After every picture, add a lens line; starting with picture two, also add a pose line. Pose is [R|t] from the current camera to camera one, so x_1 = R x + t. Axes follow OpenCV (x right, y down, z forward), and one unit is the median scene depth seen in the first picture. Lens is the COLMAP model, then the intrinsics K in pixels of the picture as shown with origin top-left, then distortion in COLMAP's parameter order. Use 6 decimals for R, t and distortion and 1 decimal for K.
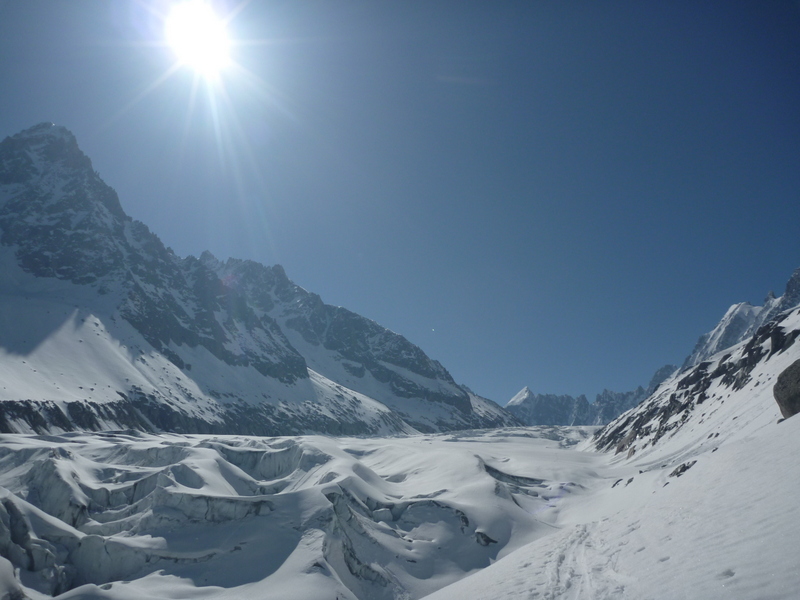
lens RADIAL K [[651.9, 0, 400.2], [0, 651.9, 300.0], [0, 0, 1]] dist [-0.032965, -0.003331]
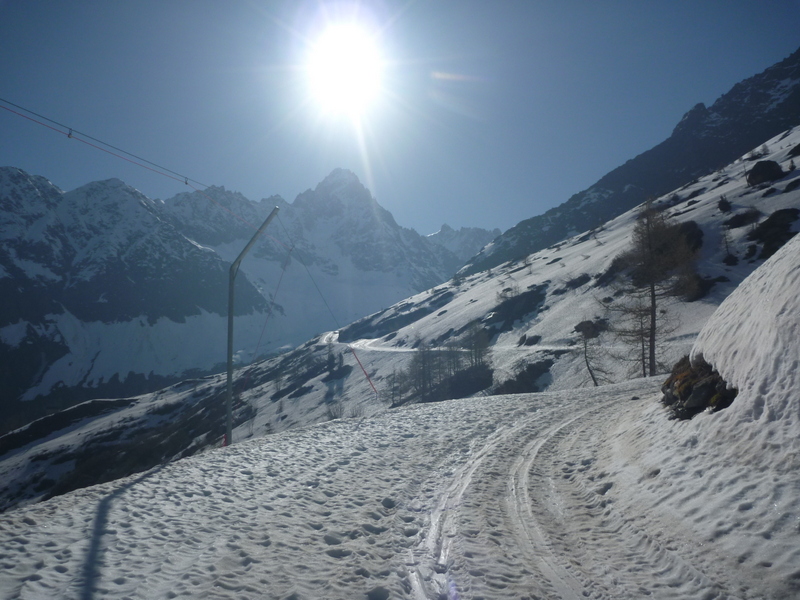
lens RADIAL K [[651.9, 0, 400.0], [0, 651.9, 299.9], [0, 0, 1]] dist [-0.032965, -0.003331]
pose [[0.923347, -0.114446, -0.366513, 0.177224], [0.151007, 0.985864, 0.072587, -0.057977], [0.353025, -0.122369, 0.927577, -0.582292]]
